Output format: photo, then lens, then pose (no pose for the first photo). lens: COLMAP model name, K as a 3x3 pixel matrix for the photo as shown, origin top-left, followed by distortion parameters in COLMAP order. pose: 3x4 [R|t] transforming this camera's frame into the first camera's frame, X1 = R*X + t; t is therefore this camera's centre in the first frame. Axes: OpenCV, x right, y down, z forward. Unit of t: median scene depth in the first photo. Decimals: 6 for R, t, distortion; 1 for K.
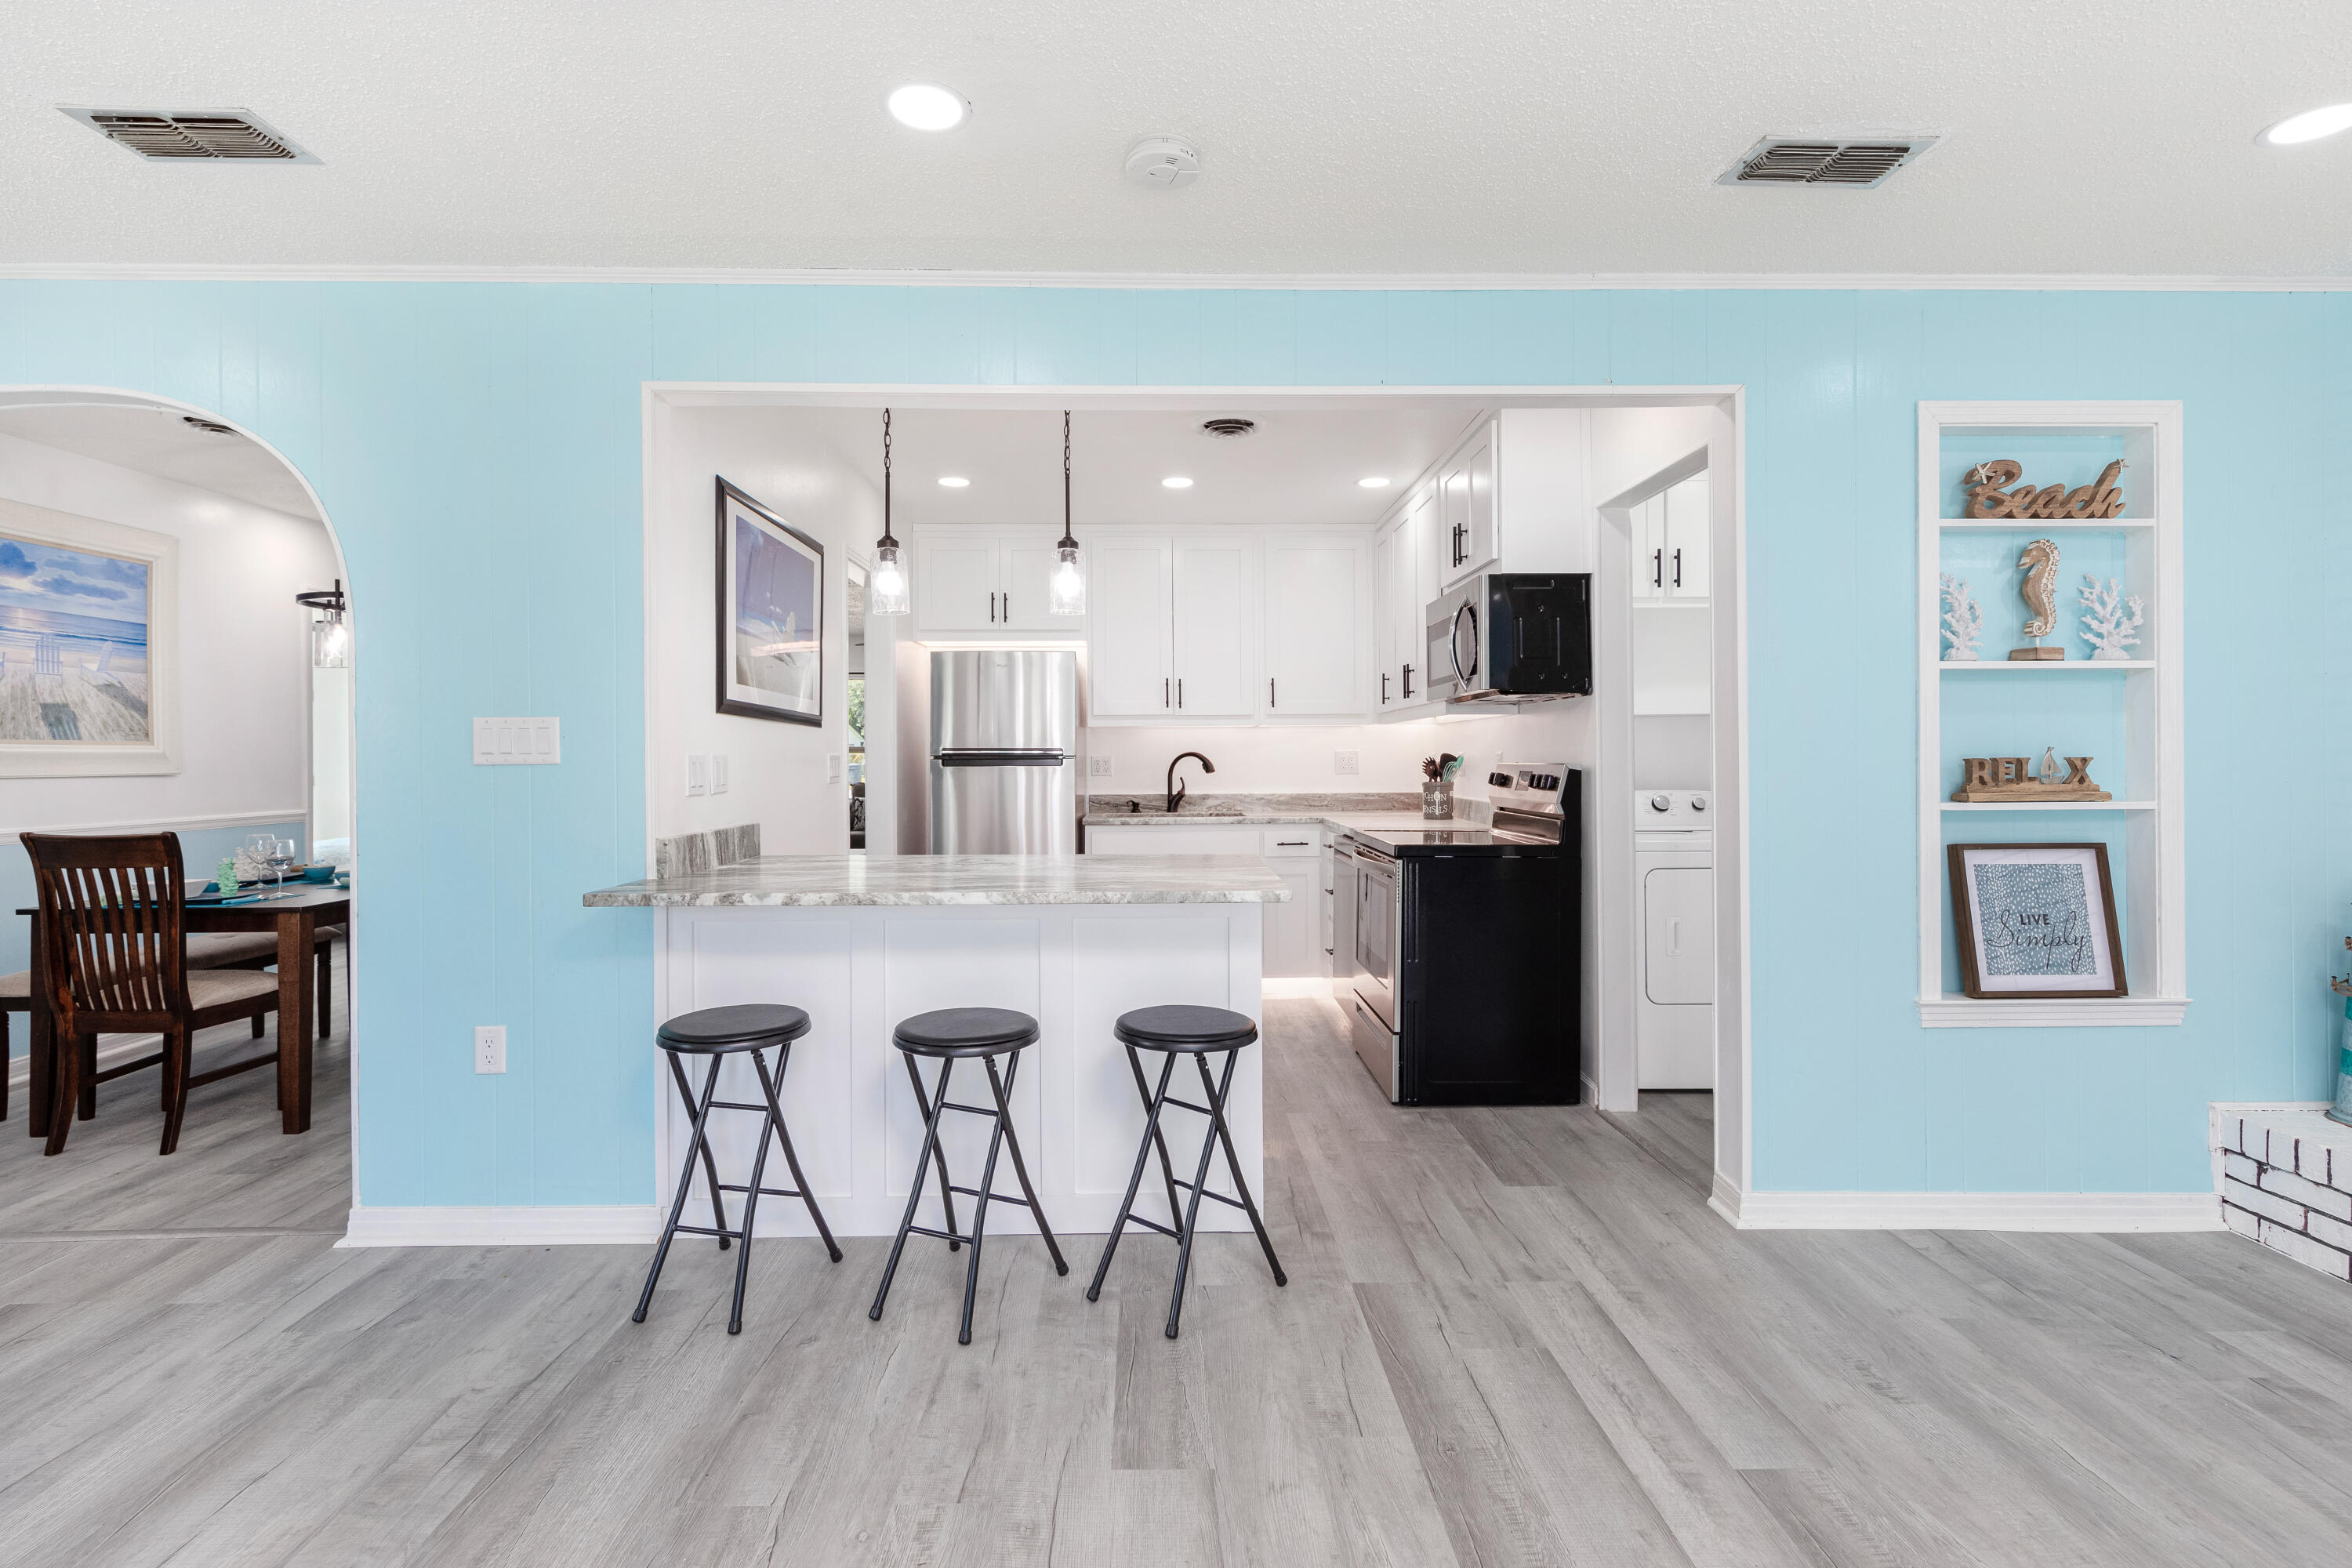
lens RADIAL K [[1093.0, 0, 1154.8], [0, 1093.0, 761.3], [0, 0, 1]] dist [-0.002670, 0.000609]
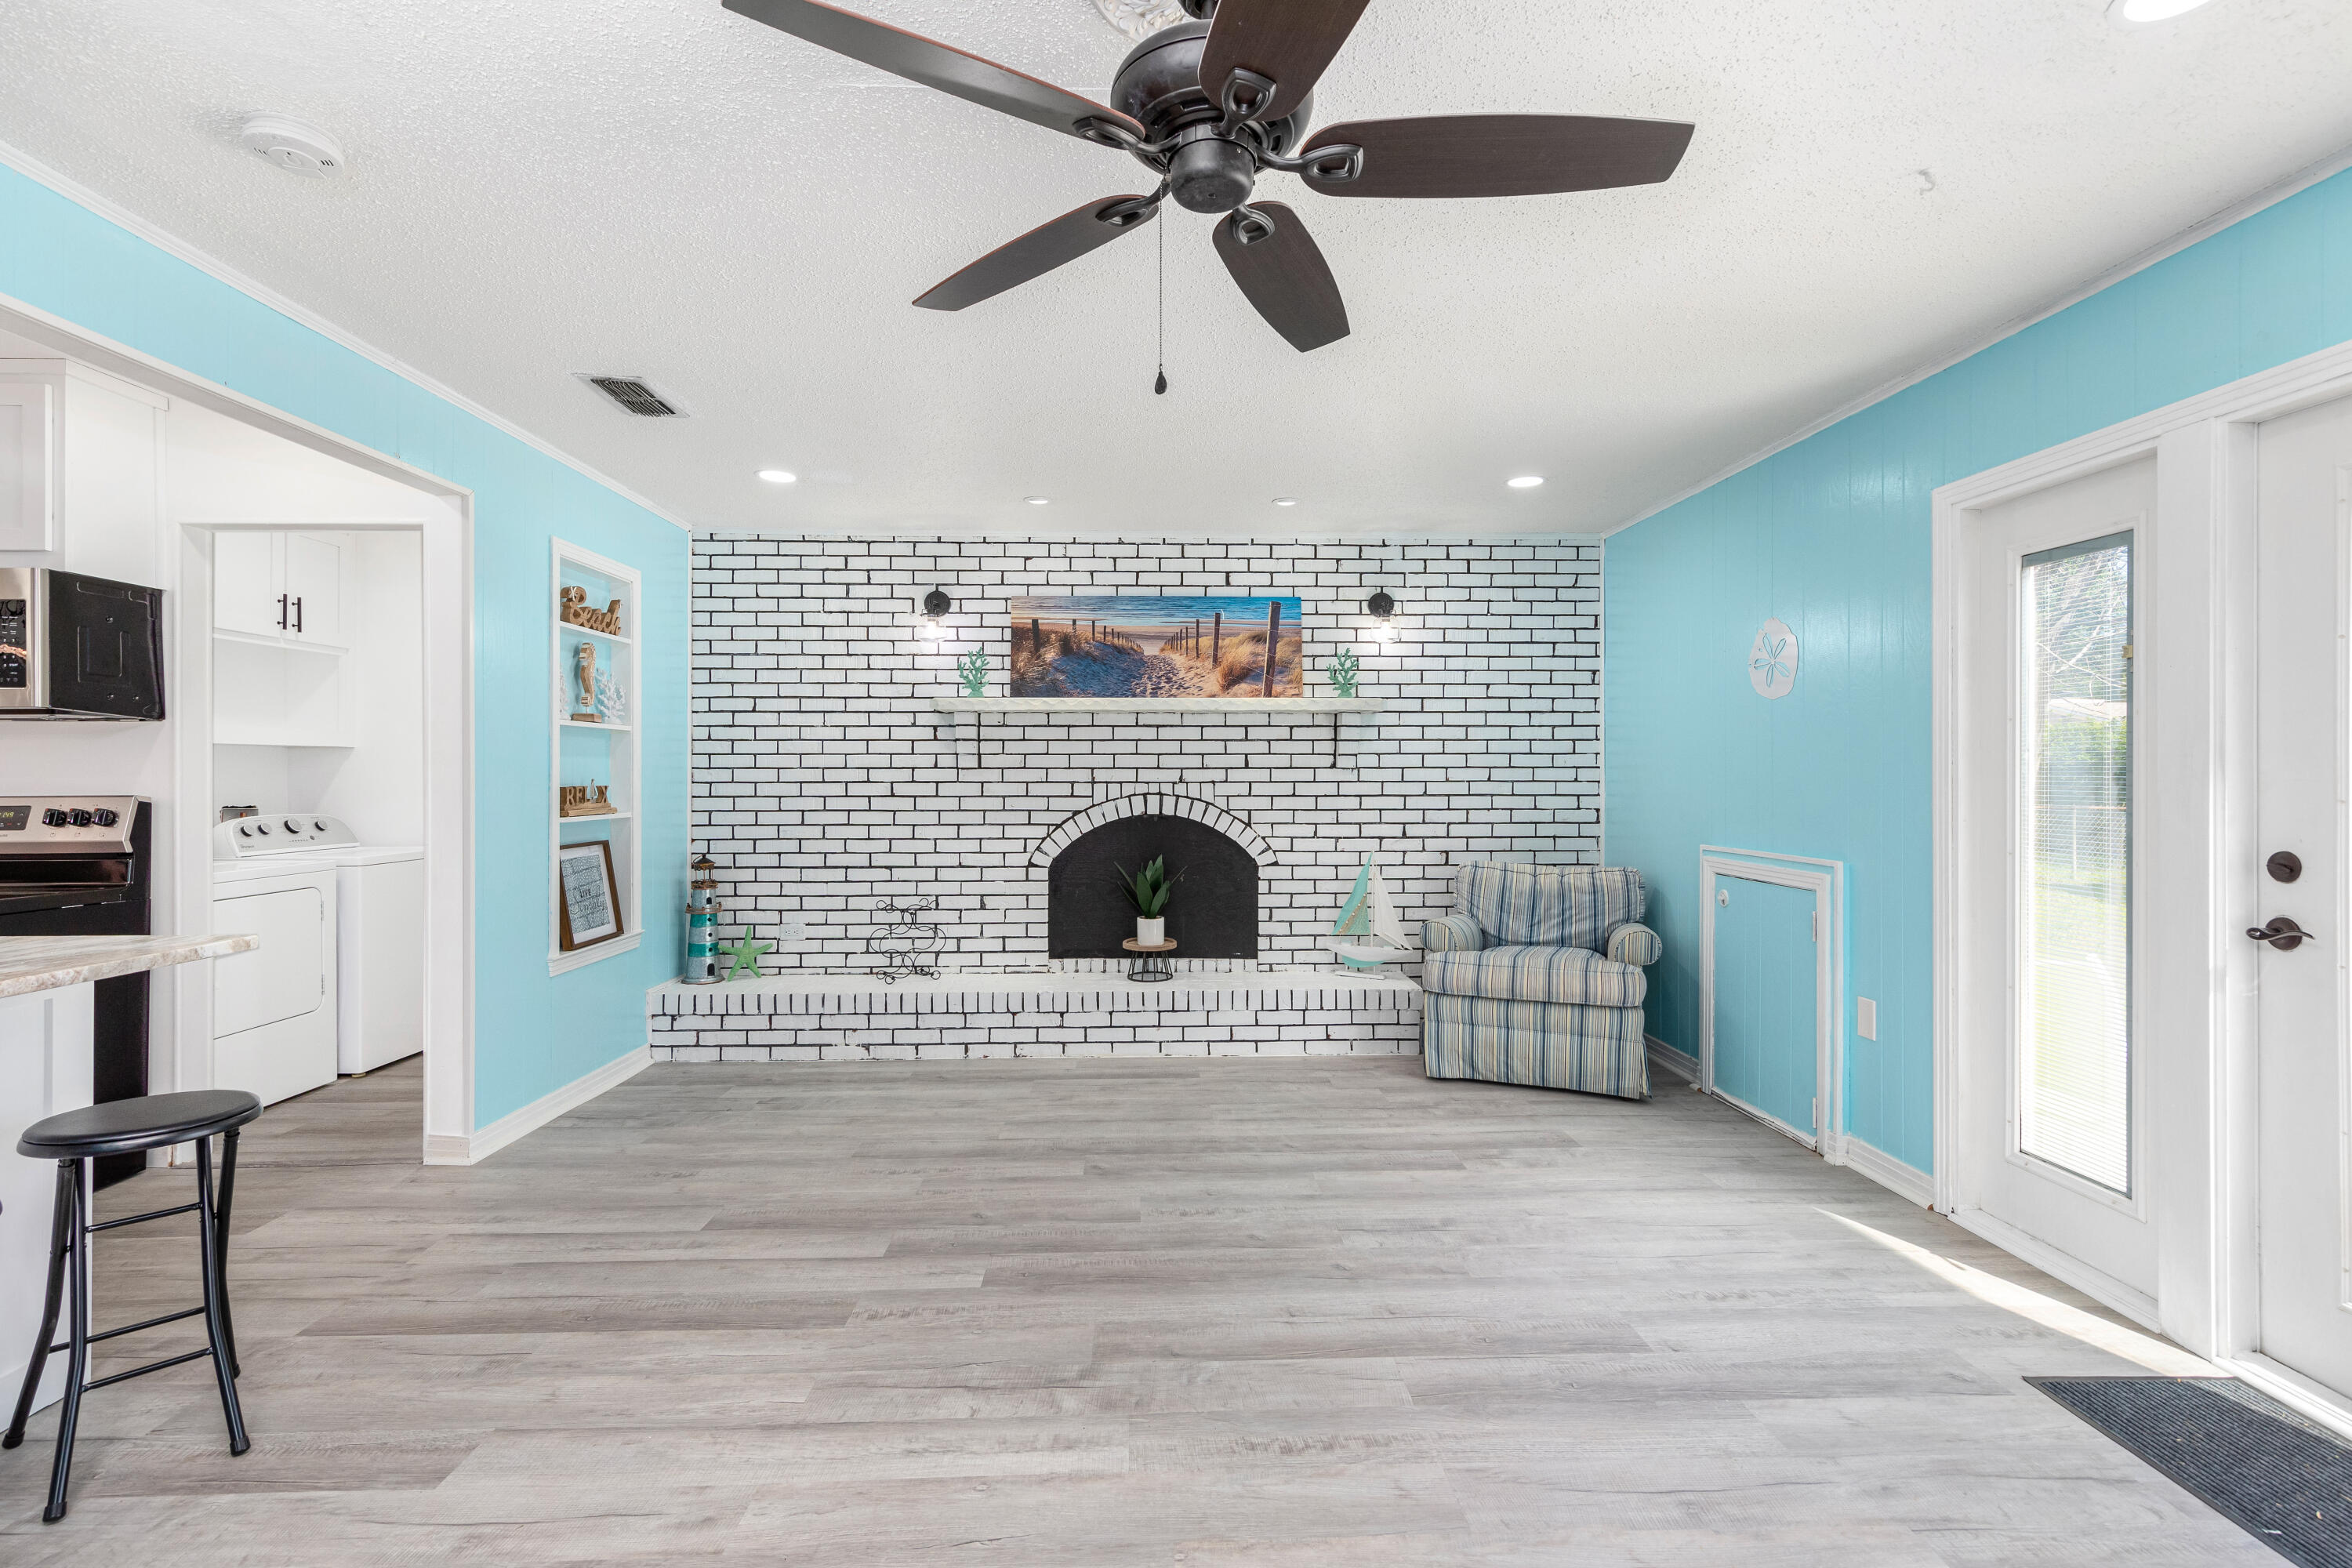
lens RADIAL K [[1093.0, 0, 1164.5], [0, 1093.0, 786.3], [0, 0, 1]] dist [-0.002670, 0.000609]
pose [[-0.010181, -0.009024, 0.999907, -0.727506], [0.007486, 0.999931, 0.009101, -0.010638], [-0.999920, 0.007578, -0.010113, 0.218729]]
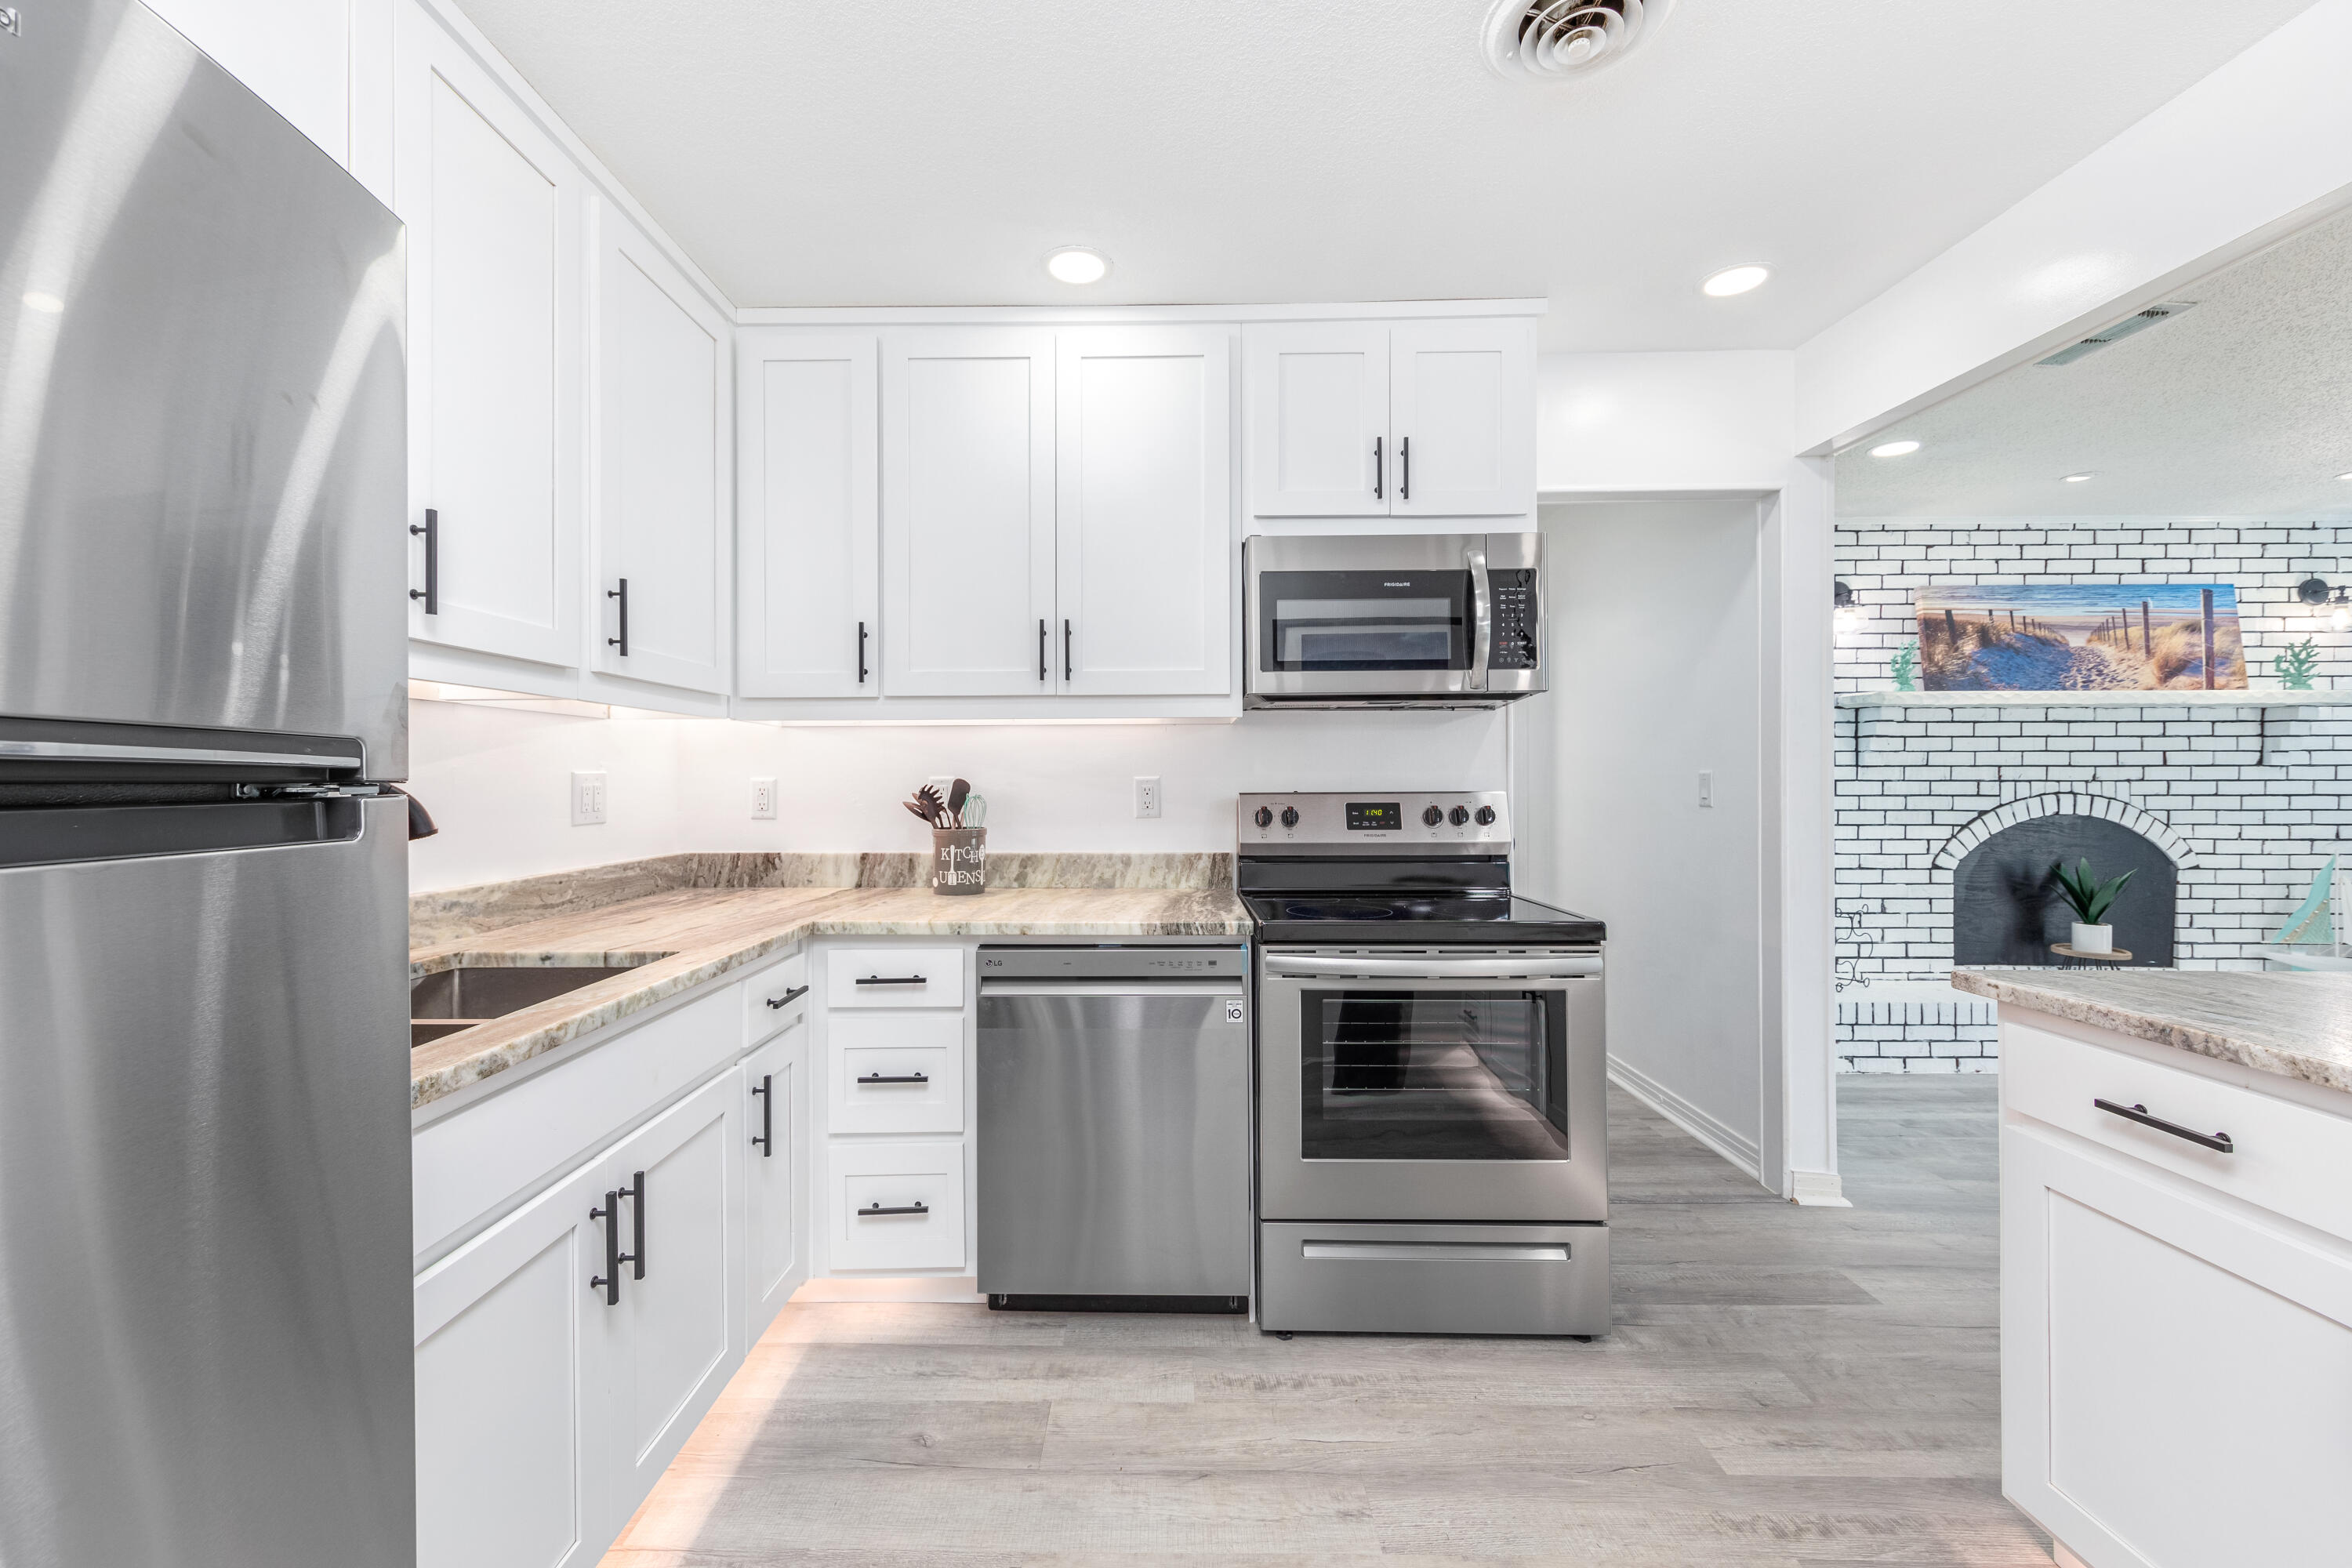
lens RADIAL K [[946.5, 0, 1016.7], [0, 946.5, 777.4], [0, 0, 1]] dist [0.003600, -0.000555]
pose [[0.044253, 0.004434, 0.999011, -0.477851], [0.007274, 0.999962, -0.004760, -0.010944], [-0.998994, 0.007478, 0.044219, 1.821726]]
